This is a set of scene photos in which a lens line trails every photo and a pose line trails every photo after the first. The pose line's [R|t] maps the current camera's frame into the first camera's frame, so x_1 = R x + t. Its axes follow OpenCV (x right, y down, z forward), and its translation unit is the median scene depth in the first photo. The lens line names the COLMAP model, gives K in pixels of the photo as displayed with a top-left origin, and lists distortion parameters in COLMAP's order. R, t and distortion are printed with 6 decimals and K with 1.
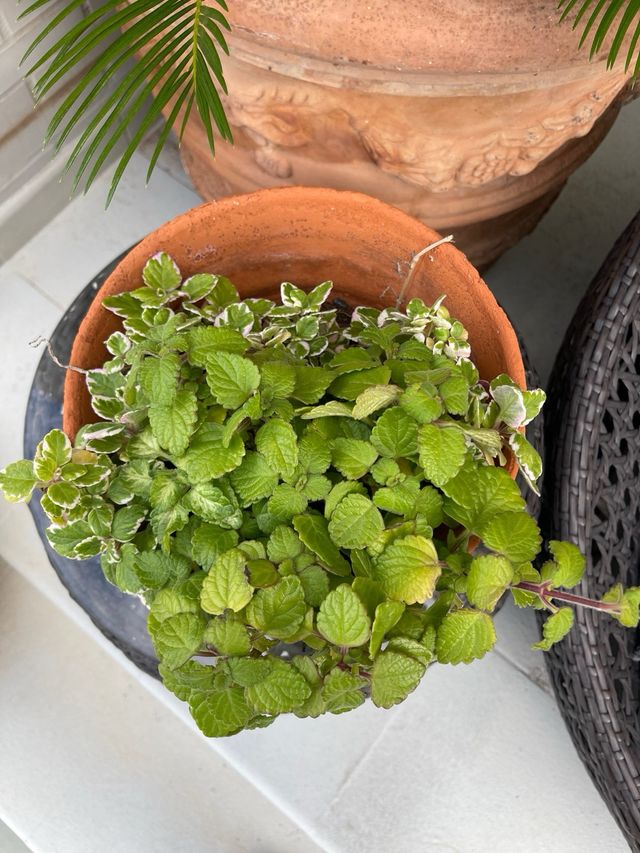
lens RADIAL K [[643.6, 0, 320.0], [0, 643.6, 426.5], [0, 0, 1]] dist [-0.012026, -0.005782]
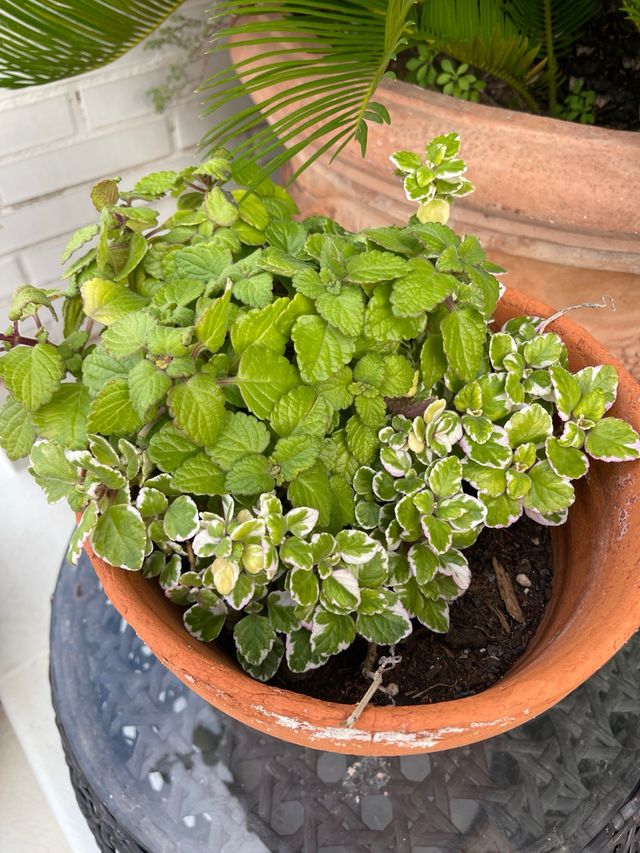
lens RADIAL K [[643.6, 0, 320.0], [0, 643.6, 426.5], [0, 0, 1]] dist [-0.012026, -0.005782]
pose [[0.968513, 0.183518, -0.168240, 0.001042], [-0.233842, 0.902478, -0.361734, 0.181449], [0.085448, 0.389685, 0.916975, 0.182040]]
